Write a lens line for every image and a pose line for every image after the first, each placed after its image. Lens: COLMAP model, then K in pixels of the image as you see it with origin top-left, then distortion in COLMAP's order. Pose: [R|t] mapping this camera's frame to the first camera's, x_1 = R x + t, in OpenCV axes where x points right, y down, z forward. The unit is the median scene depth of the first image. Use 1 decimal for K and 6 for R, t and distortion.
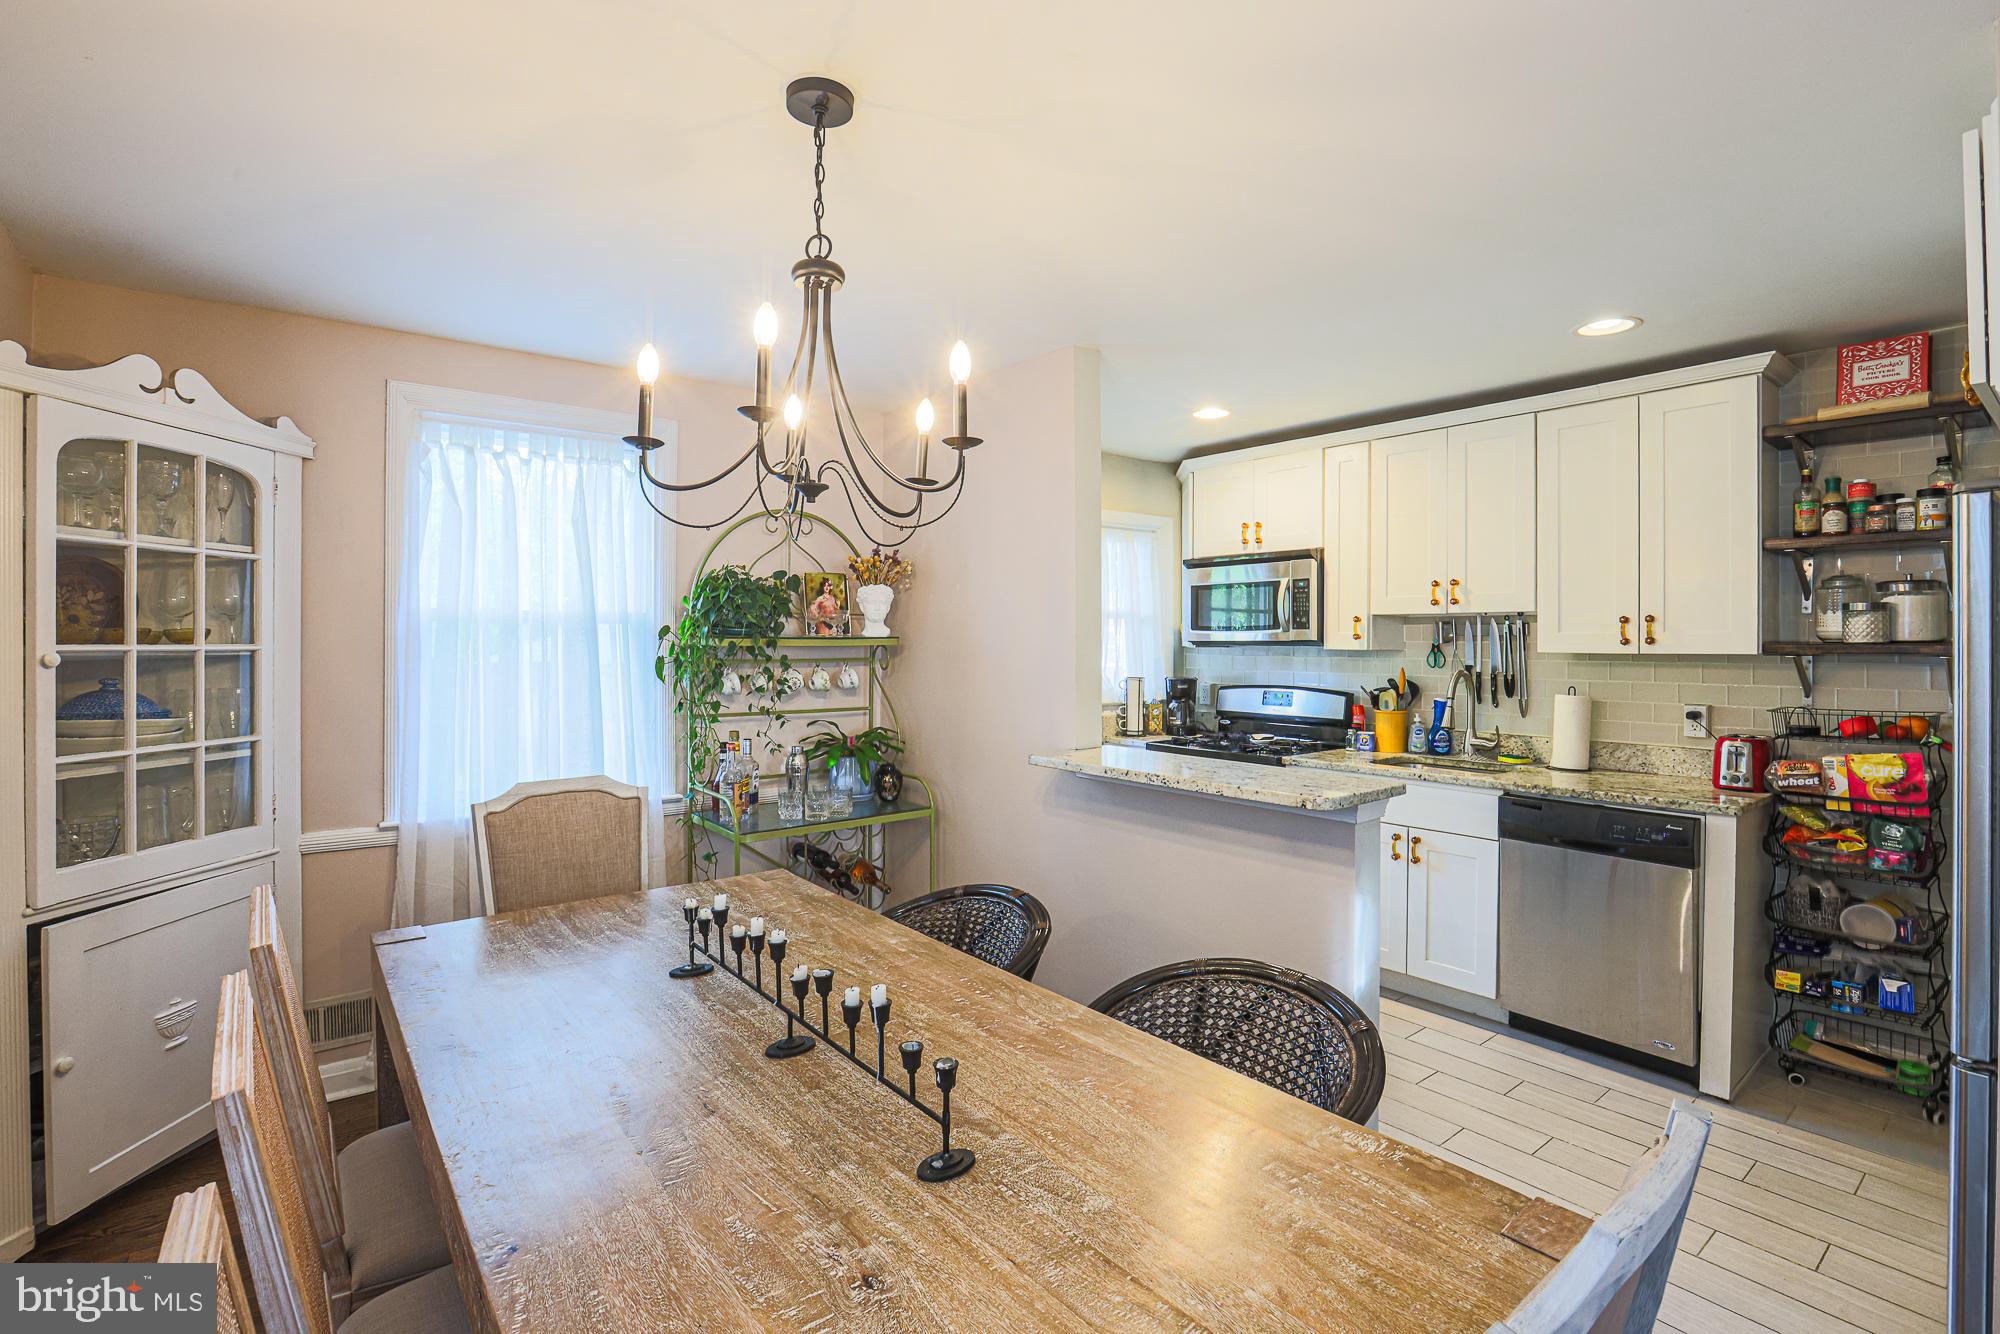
lens RADIAL K [[925.7, 0, 1007.7], [0, 925.7, 637.0], [0, 0, 1]] dist [-0.049949, 0.014234]
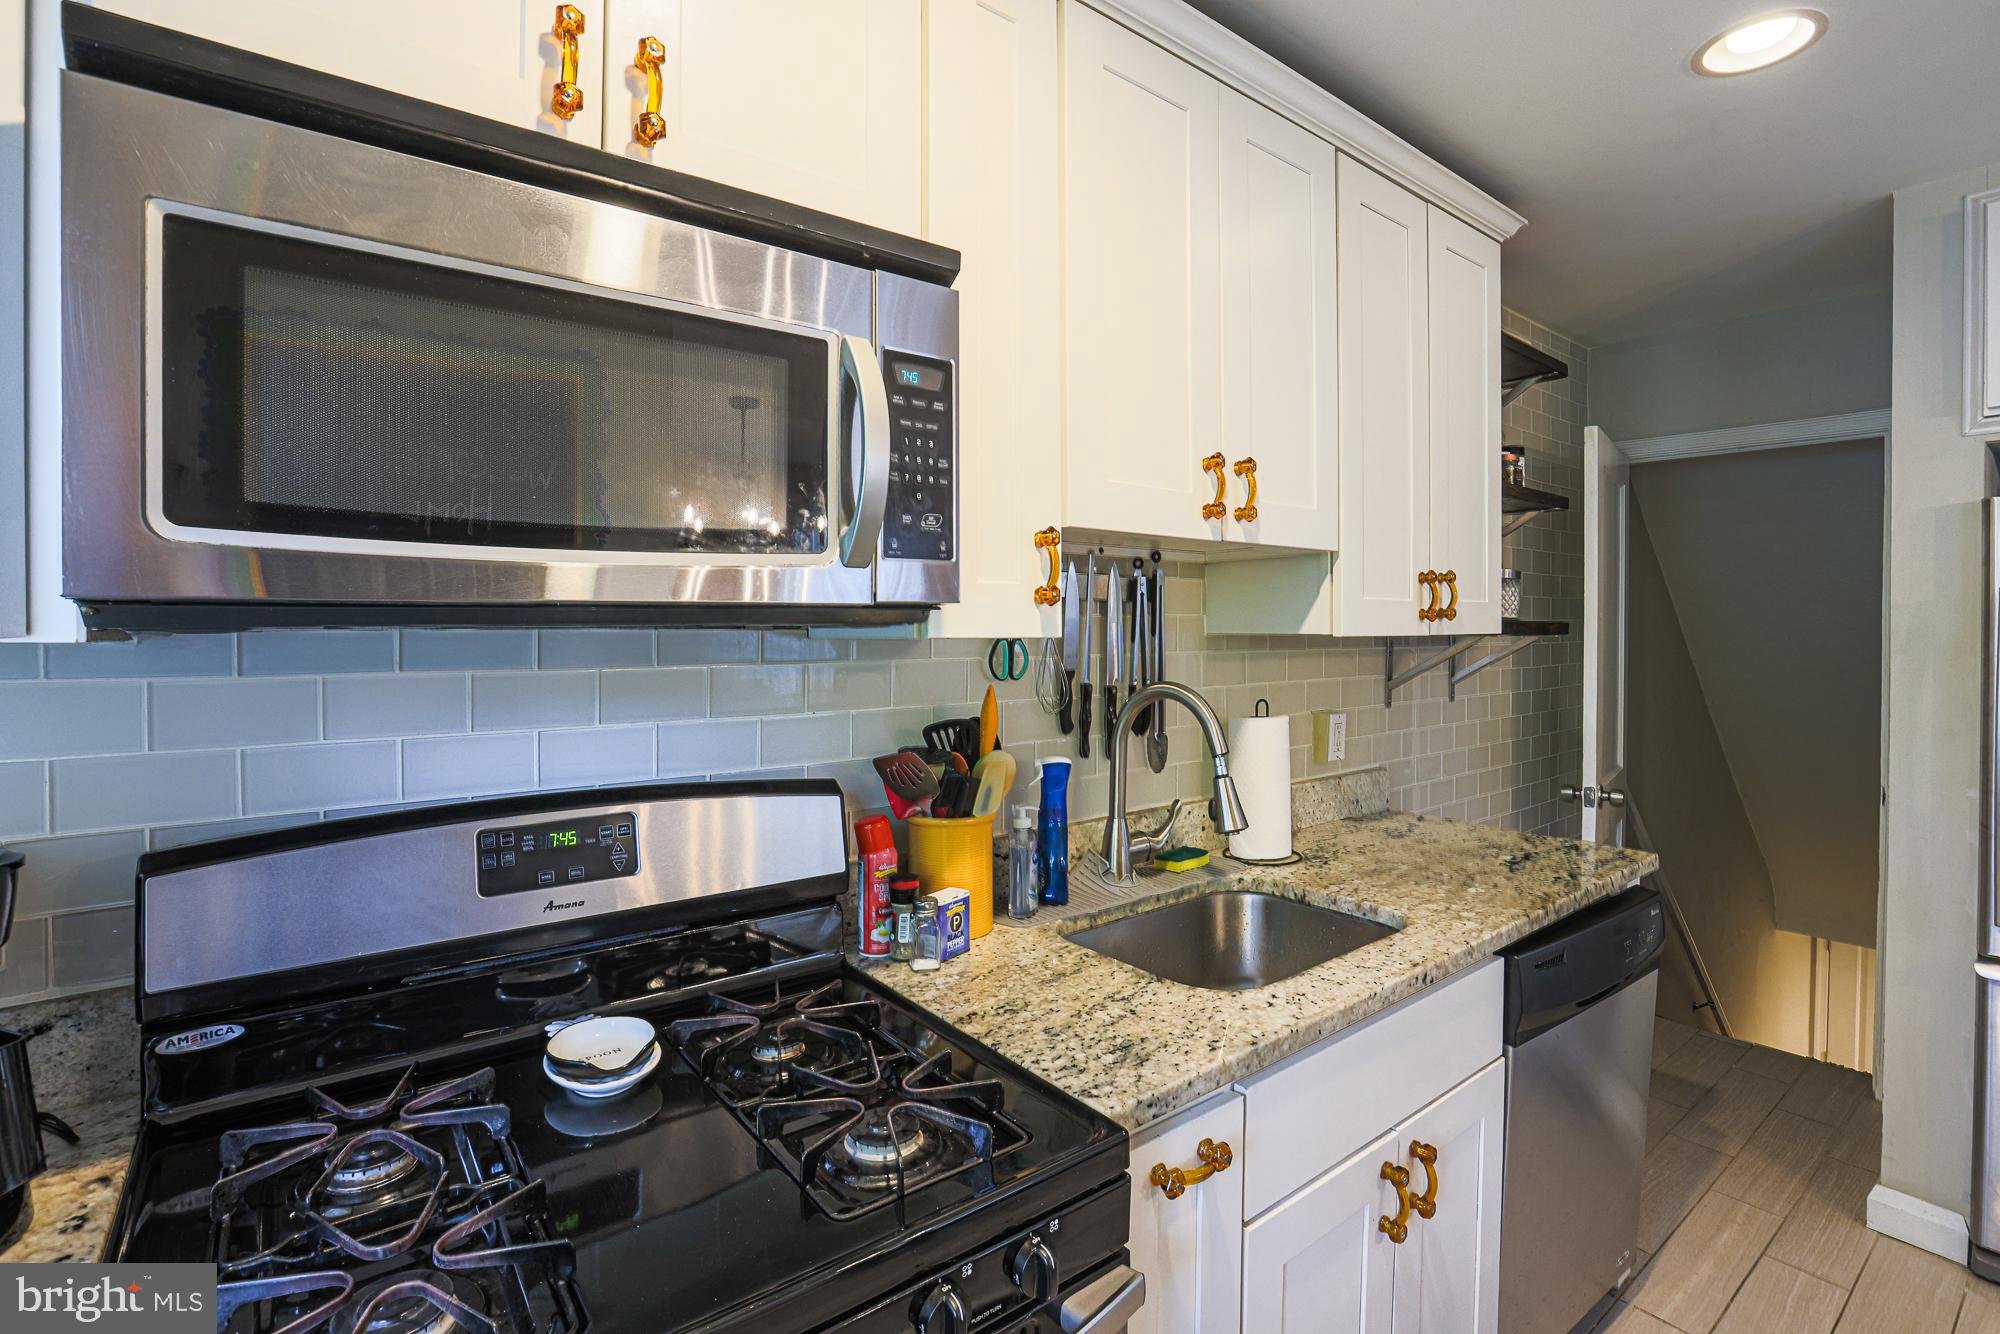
lens RADIAL K [[929.3, 0, 1001.9], [0, 929.3, 630.7], [0, 0, 1]] dist [-0.052905, 0.010125]
pose [[0.013782, -0.008535, 0.999869, 0.097260], [-0.005681, 0.999947, 0.008614, 0.012134], [-0.999889, -0.005799, 0.013733, 1.365029]]
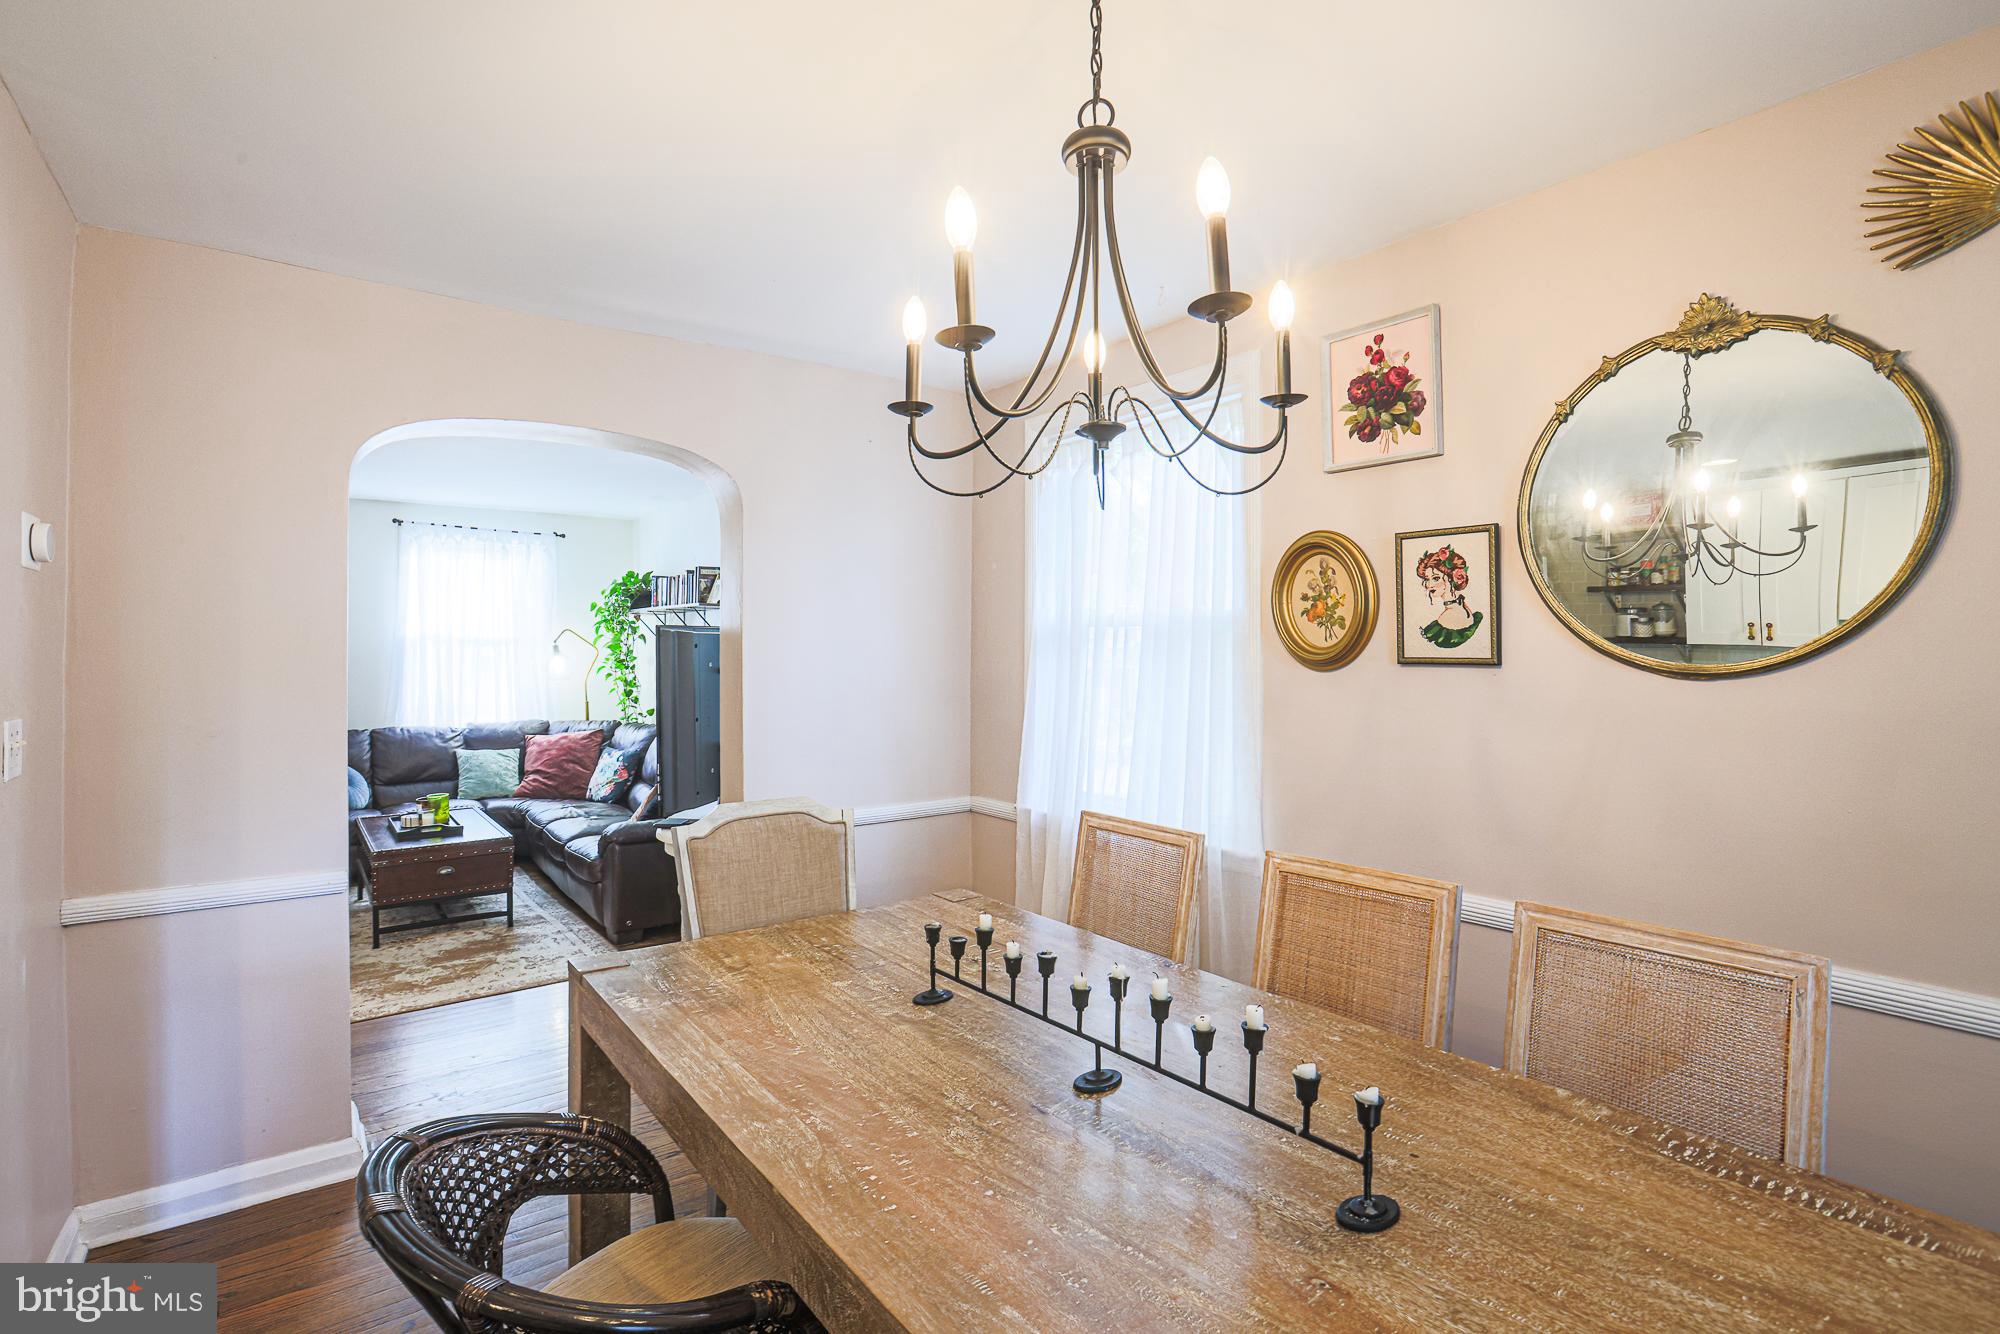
lens RADIAL K [[925.7, 0, 990.2], [0, 925.7, 653.5], [0, 0, 1]] dist [-0.049949, 0.014234]
pose [[-0.999683, -0.005048, 0.024684, -0.075428], [-0.005047, 0.999987, 0.000128, 0.012434], [-0.024685, 0.000003, -0.999695, 0.963726]]
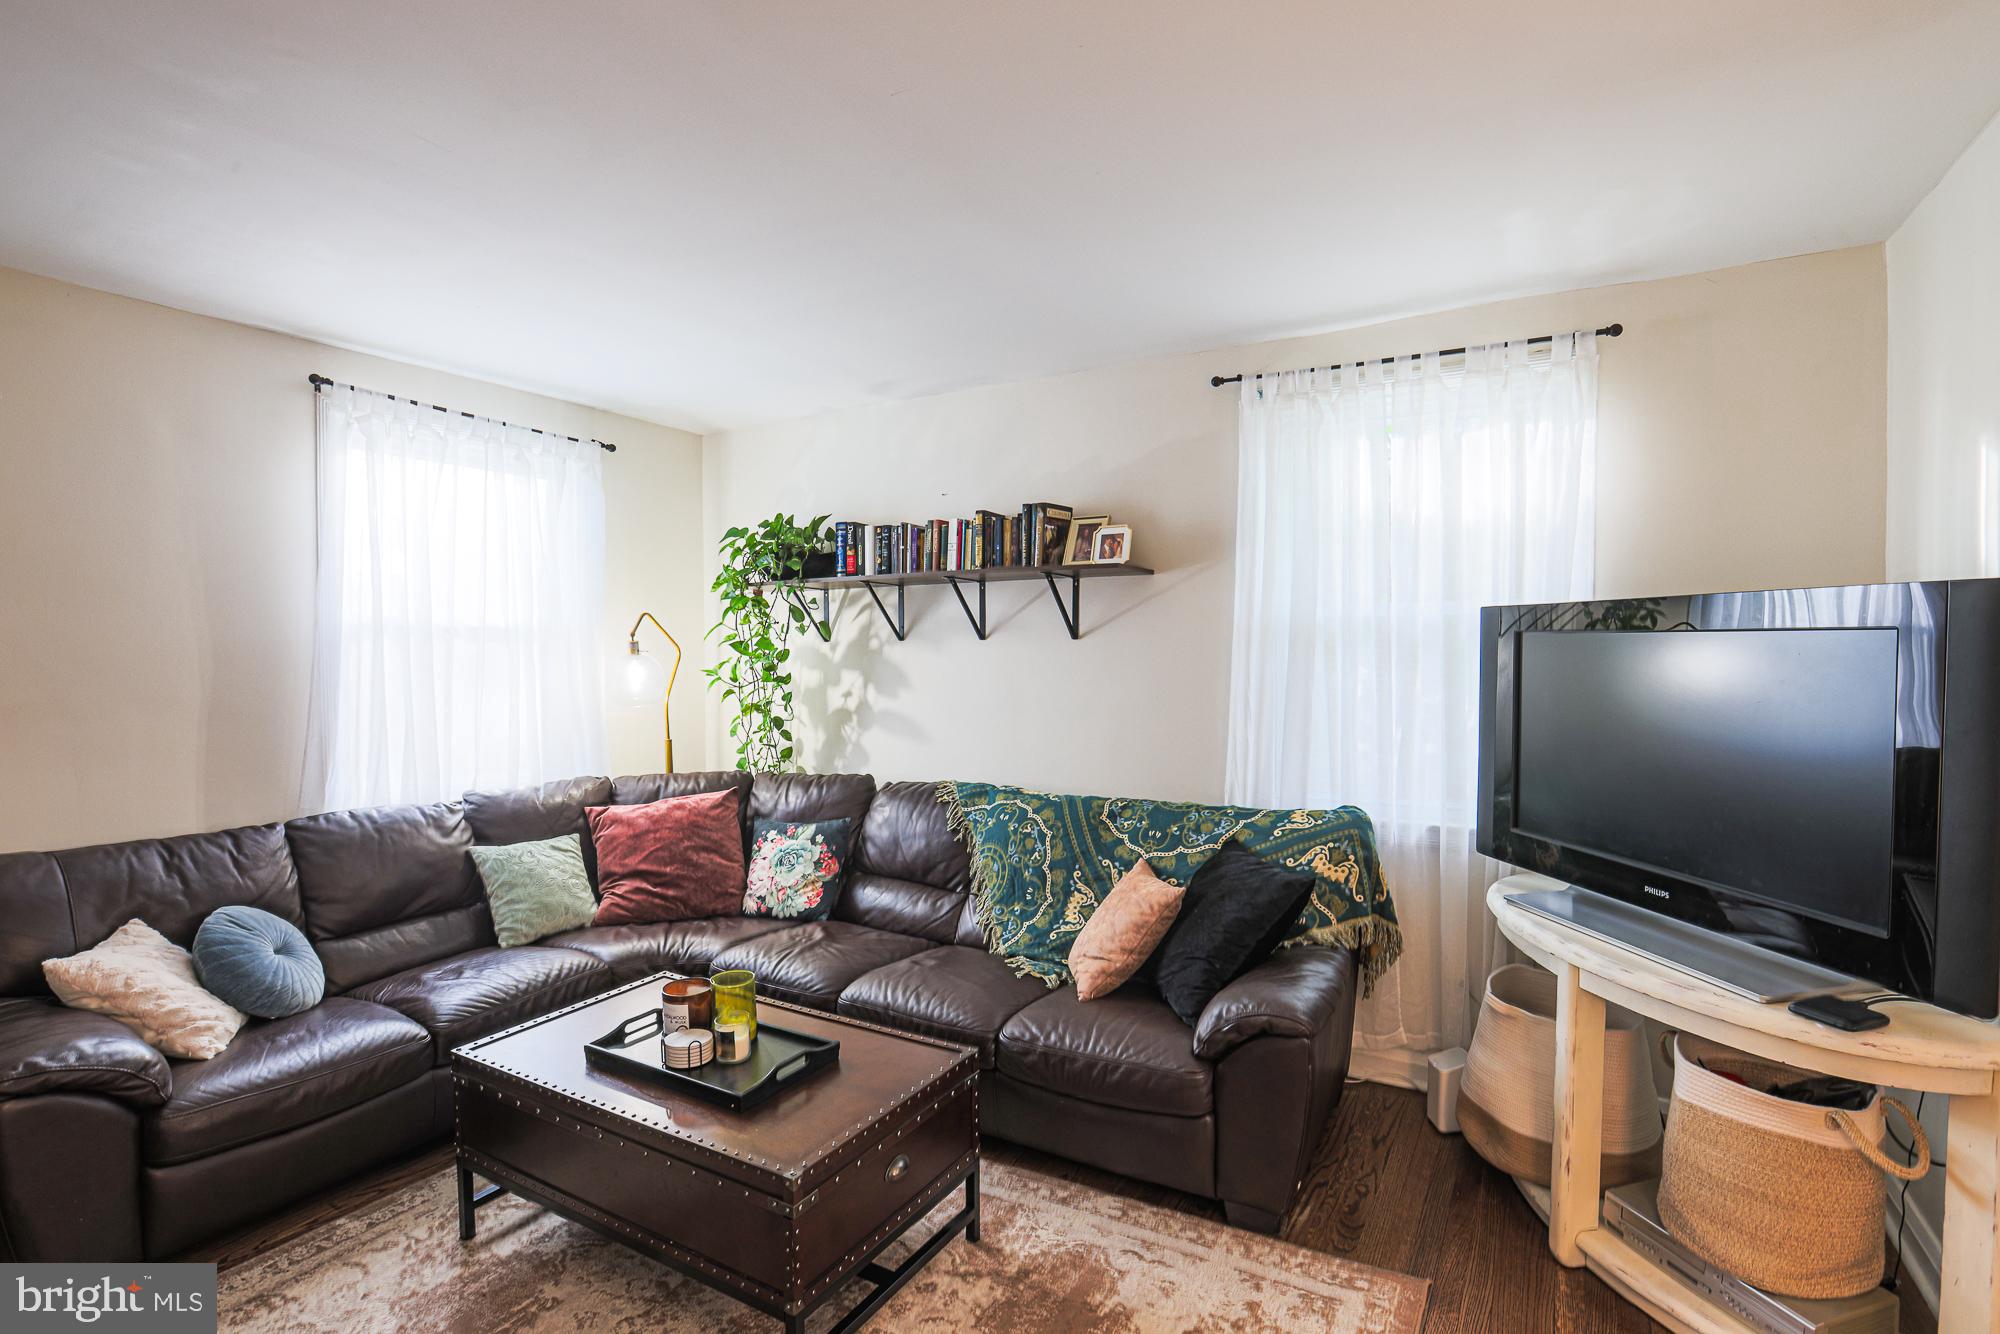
lens RADIAL K [[967.6, 0, 1006.5], [0, 967.6, 664.0], [0, 0, 1]] dist [-0.037105, 0.005933]
pose [[-0.935698, 0.003495, -0.352784, 1.017142], [0.001442, 0.999980, 0.006085, 0.021721], [0.352798, 0.005185, -0.935685, 0.154104]]
